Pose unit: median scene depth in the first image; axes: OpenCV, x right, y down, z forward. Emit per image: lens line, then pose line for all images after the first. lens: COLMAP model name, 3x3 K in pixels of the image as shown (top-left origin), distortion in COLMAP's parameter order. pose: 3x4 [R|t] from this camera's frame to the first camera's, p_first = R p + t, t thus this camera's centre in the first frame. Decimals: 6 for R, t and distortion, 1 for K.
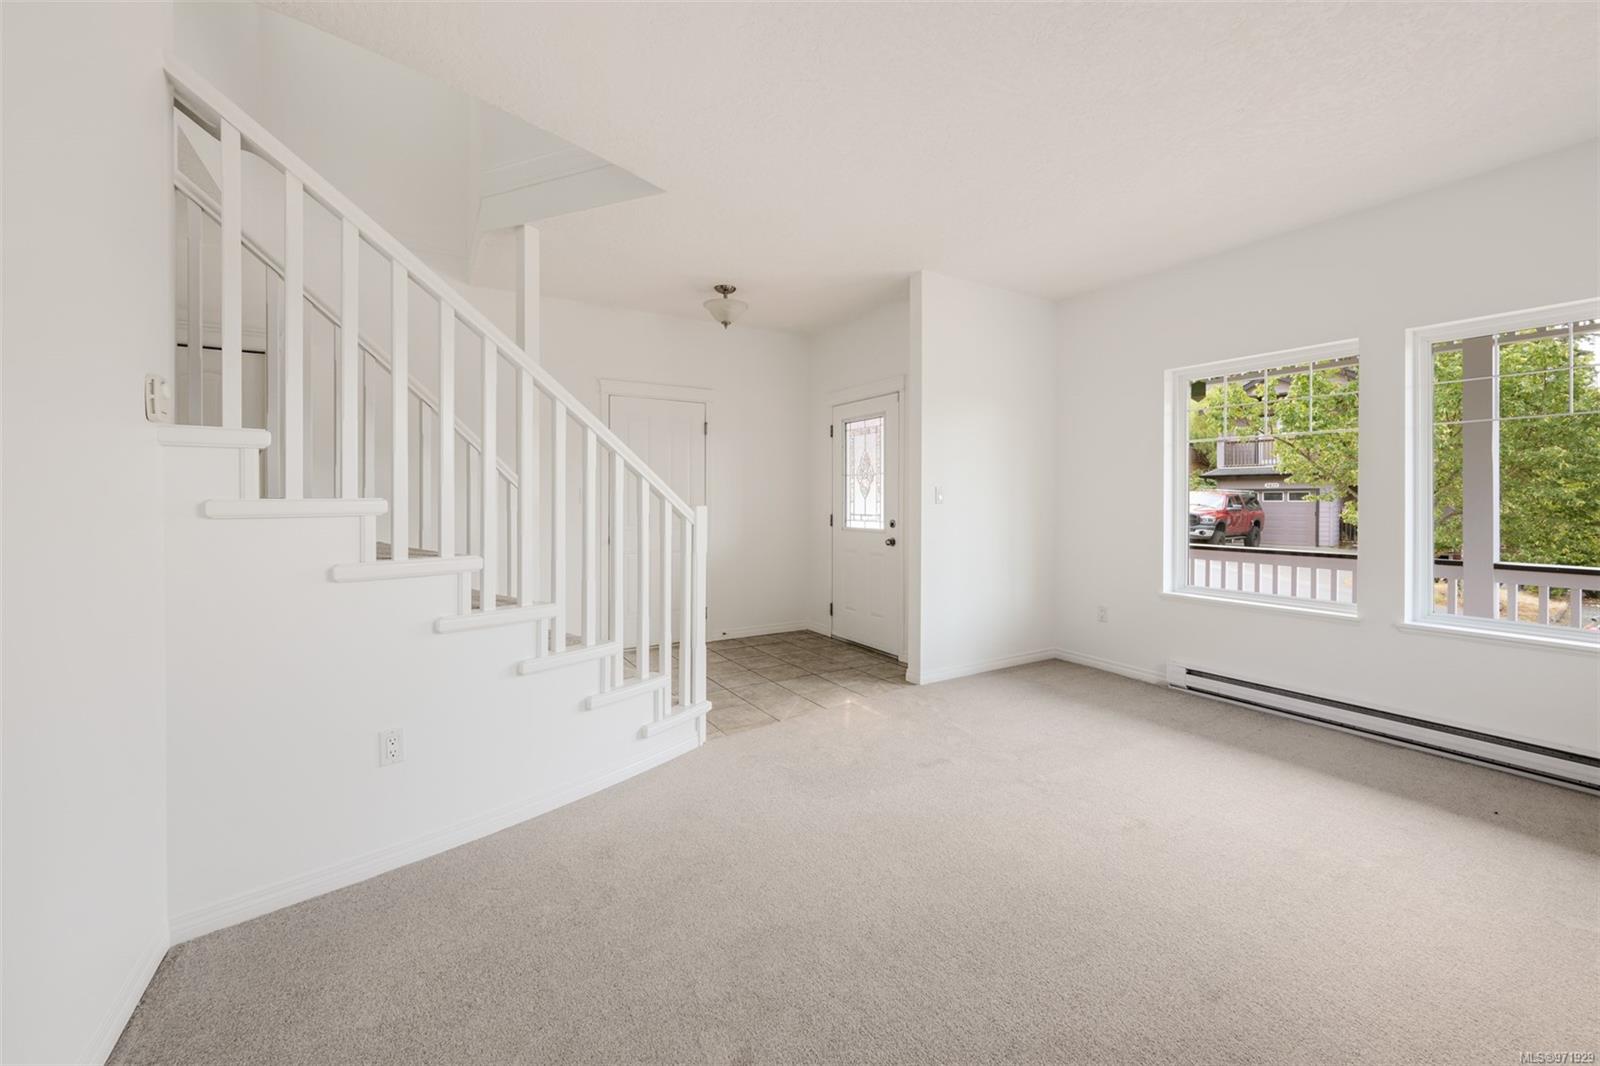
lens RADIAL K [[630.2, 0, 798.6], [0, 630.2, 510.0], [0, 0, 1]] dist [-0.001191, -0.000135]
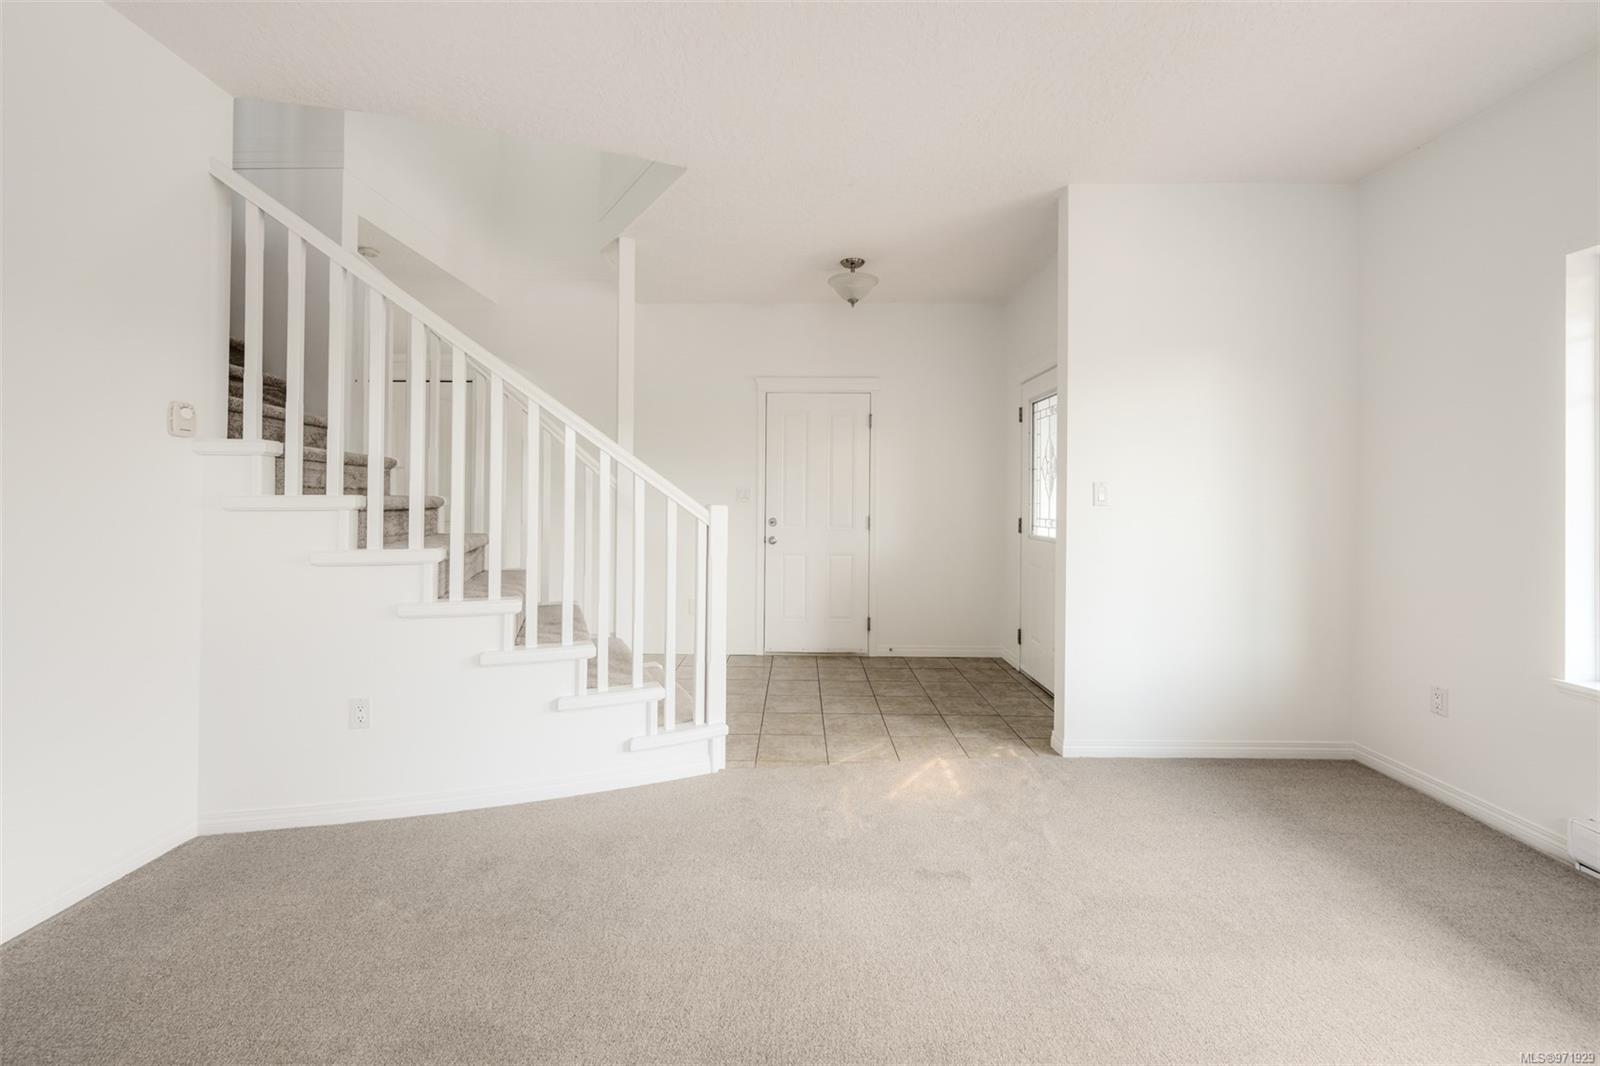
lens RADIAL K [[635.1, 0, 798.0], [0, 635.1, 498.3], [0, 0, 1]] dist [-0.000176, -0.000330]
pose [[0.850094, 0.004208, -0.526614, 0.364086], [-0.013708, 0.999806, -0.014140, -0.004297], [0.526452, 0.019239, 0.849987, 0.249364]]
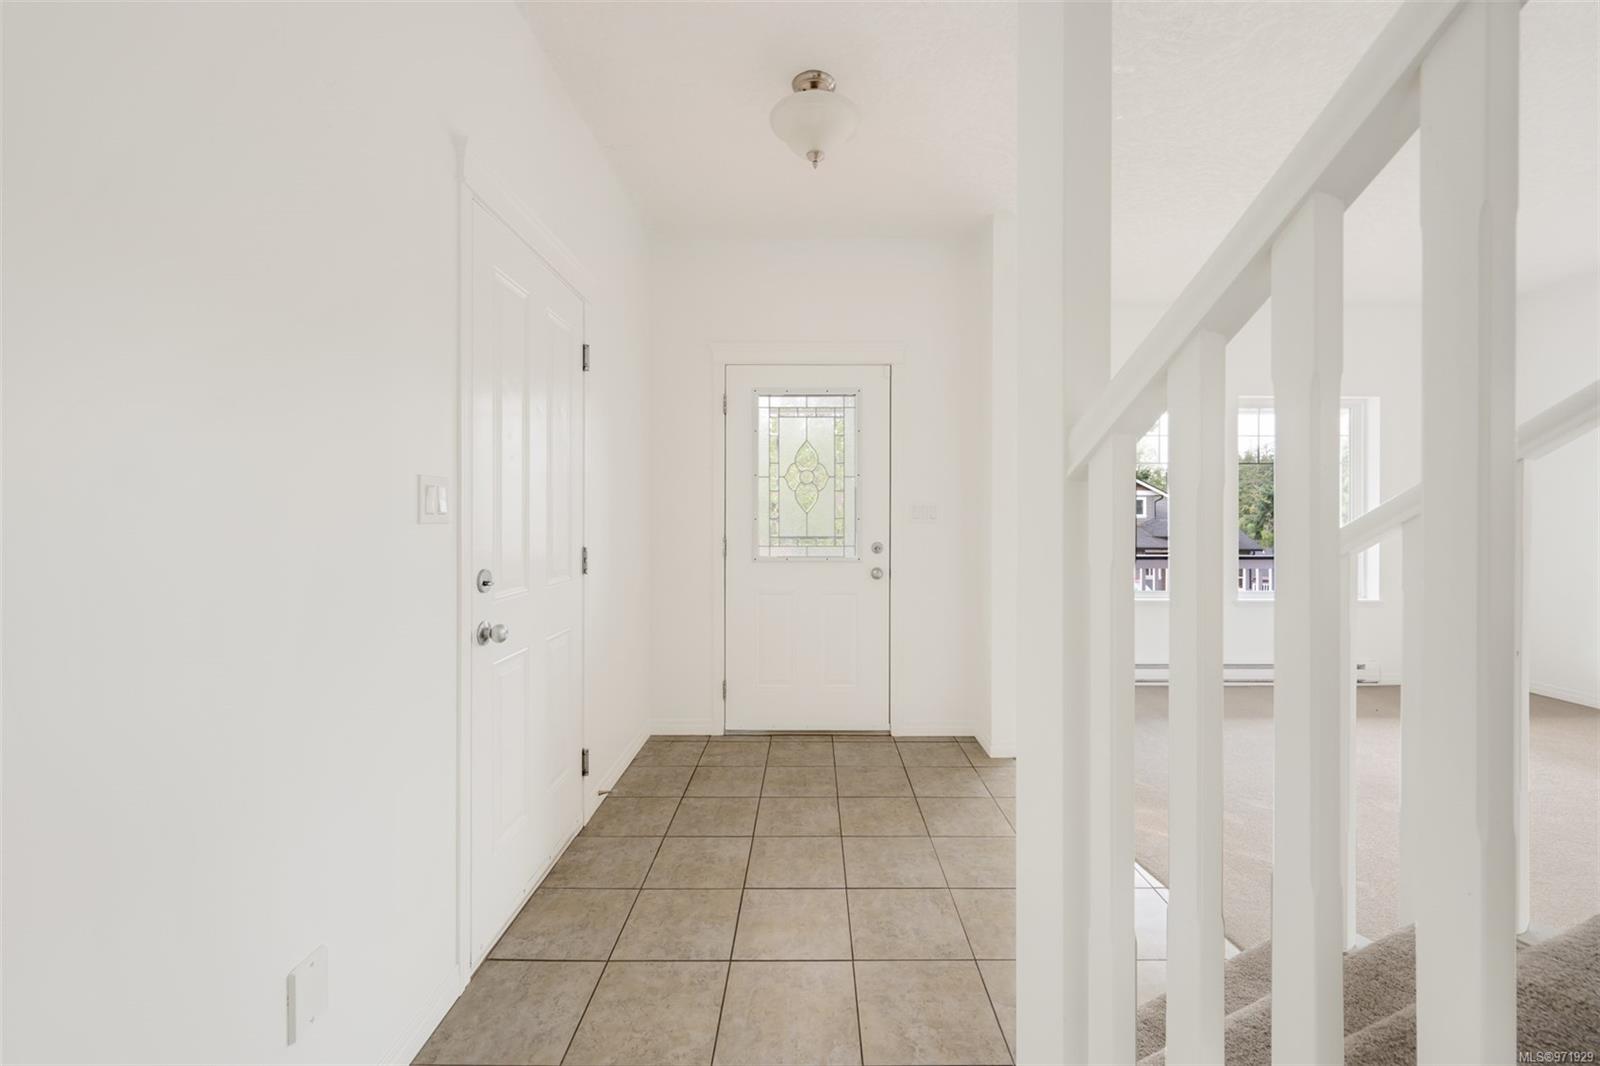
lens RADIAL K [[630.2, 0, 798.6], [0, 630.2, 510.0], [0, 0, 1]] dist [-0.001191, -0.000135]
pose [[0.523606, 0.010298, 0.851898, -0.675245], [0.010690, 0.999769, -0.018655, -0.011763], [-0.851893, 0.018874, 0.523375, 0.938769]]
